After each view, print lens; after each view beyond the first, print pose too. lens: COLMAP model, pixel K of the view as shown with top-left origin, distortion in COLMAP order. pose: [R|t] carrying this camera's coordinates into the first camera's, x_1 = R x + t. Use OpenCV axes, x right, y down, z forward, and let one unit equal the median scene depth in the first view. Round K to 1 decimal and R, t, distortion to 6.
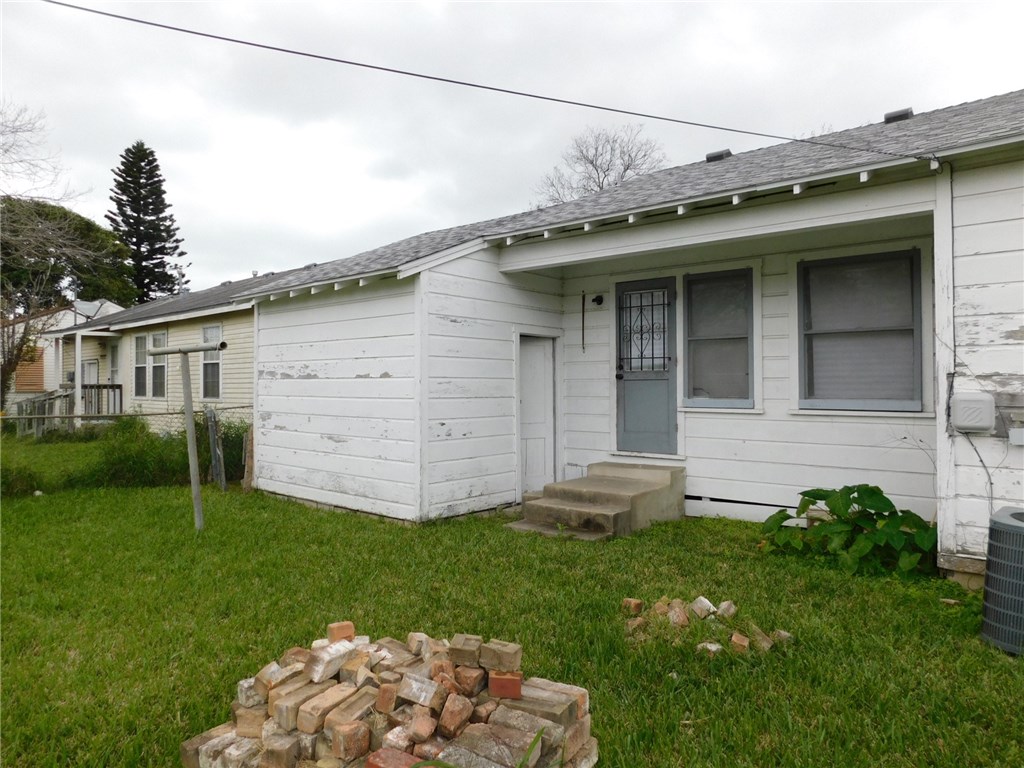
lens RADIAL K [[676.6, 0, 512.0], [0, 676.6, 384.0], [0, 0, 1]] dist [-0.035463, 0.003745]
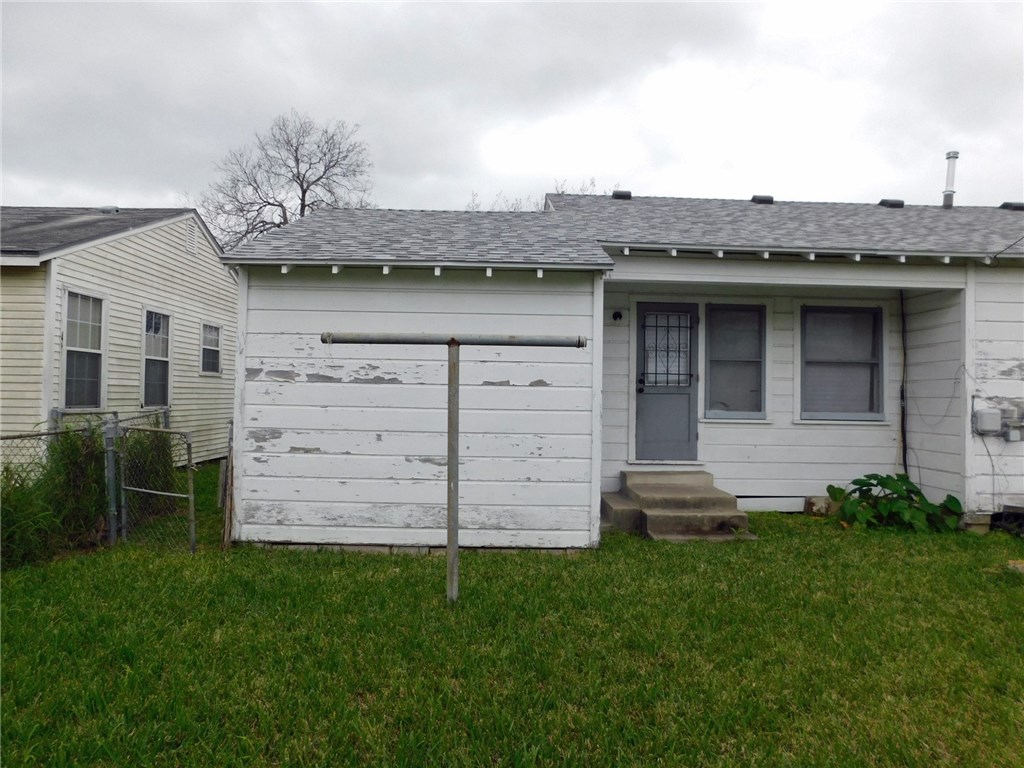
lens RADIAL K [[676.6, 0, 512.0], [0, 676.6, 384.0], [0, 0, 1]] dist [-0.035463, 0.003745]
pose [[0.744164, 0.028187, 0.667402, -0.755258], [-0.019182, 0.999599, -0.020829, 0.006004], [-0.667722, 0.002698, 0.744406, 0.365796]]
